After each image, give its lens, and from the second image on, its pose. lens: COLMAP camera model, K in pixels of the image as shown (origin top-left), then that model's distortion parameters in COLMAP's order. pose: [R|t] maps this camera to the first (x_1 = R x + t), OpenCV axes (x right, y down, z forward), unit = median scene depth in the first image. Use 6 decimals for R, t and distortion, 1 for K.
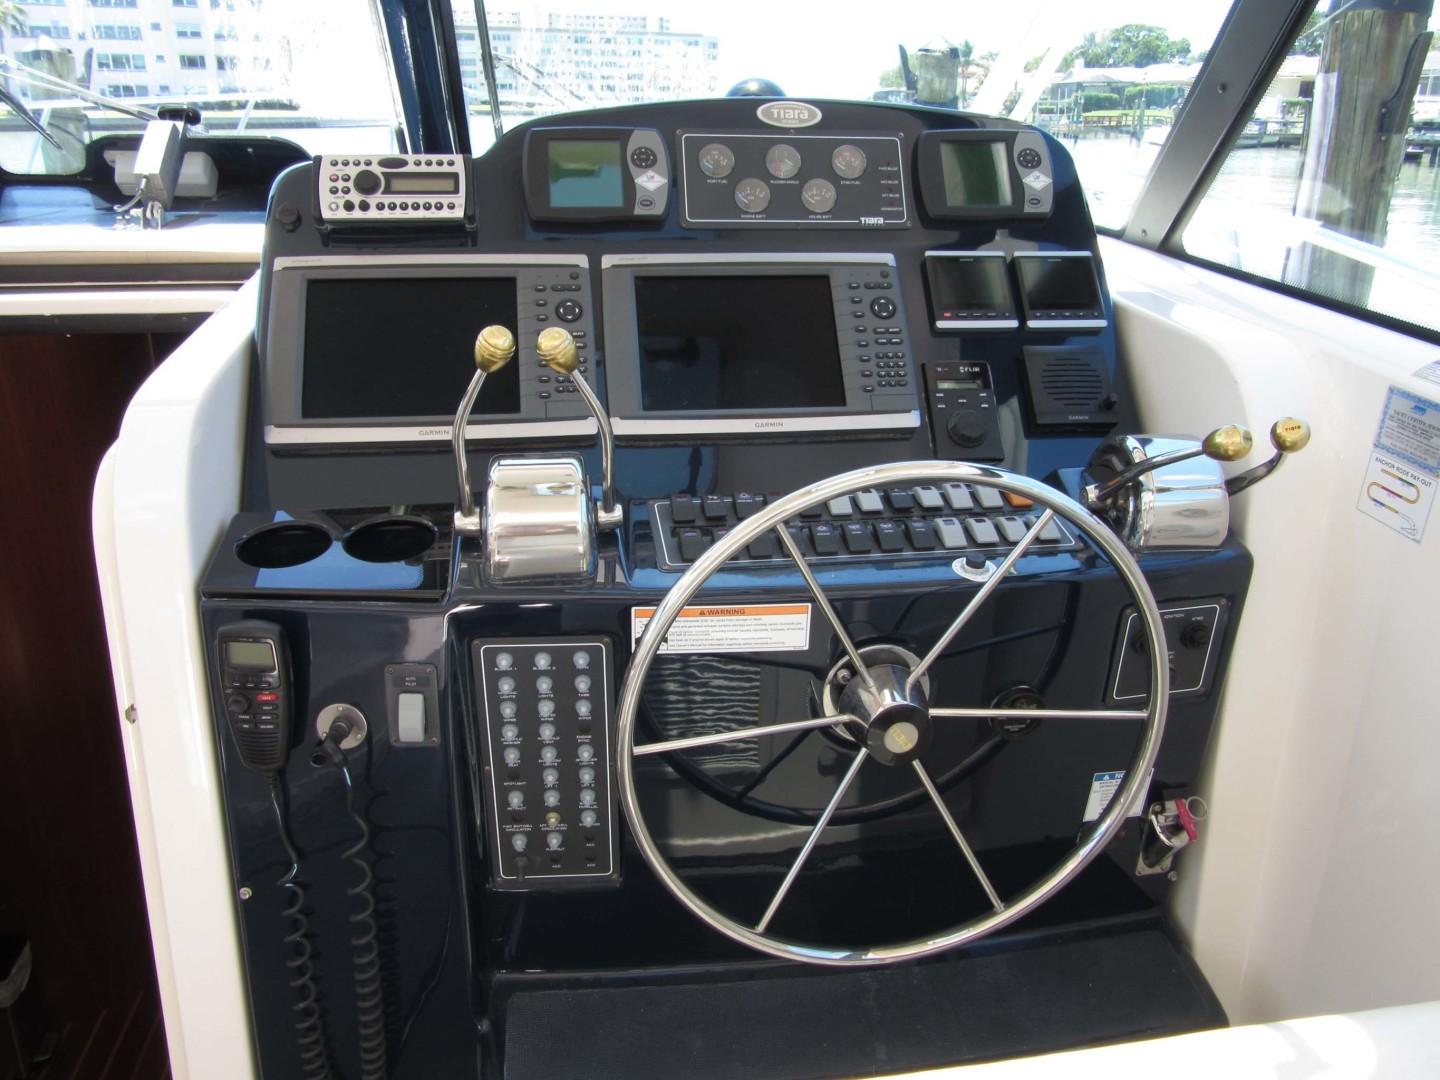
lens RADIAL K [[1199.1, 0, 720.4], [0, 1199.1, 539.4], [0, 0, 1]] dist [-0.013589, 0.007276]
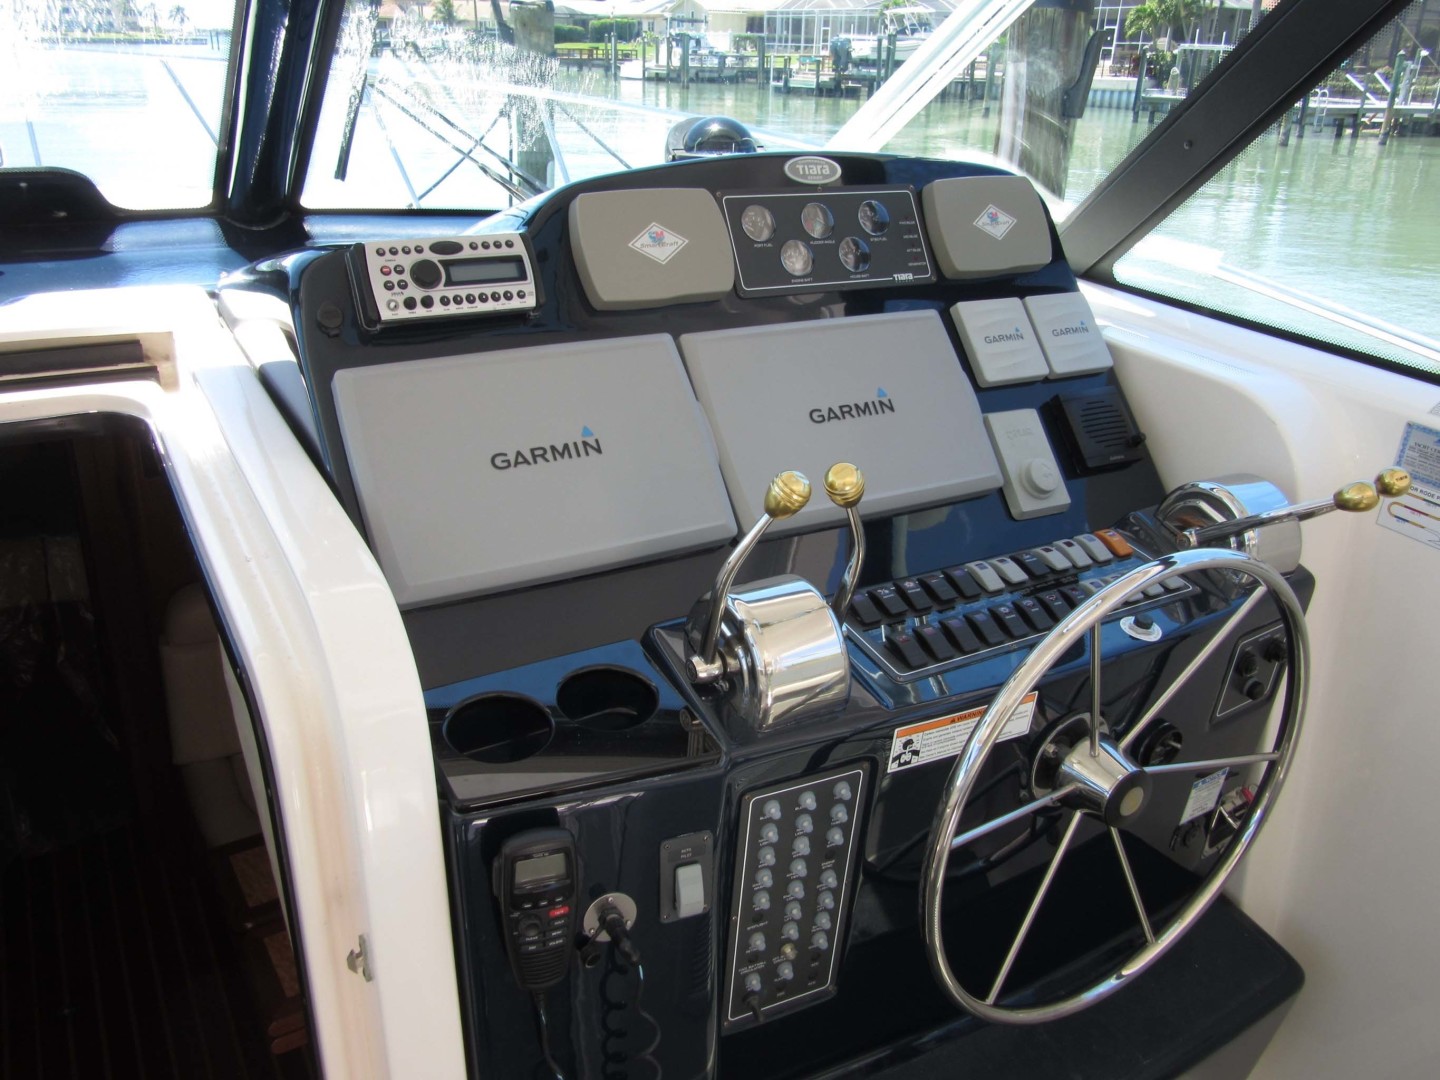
lens RADIAL K [[1210.3, 0, 719.4], [0, 1210.3, 540.8], [0, 0, 1]] dist [-0.019118, -0.021708]
pose [[0.927731, -0.130406, 0.349728, -0.427280], [0.111584, 0.991031, 0.073531, -0.148436], [-0.356180, -0.029193, 0.933961, 0.109706]]
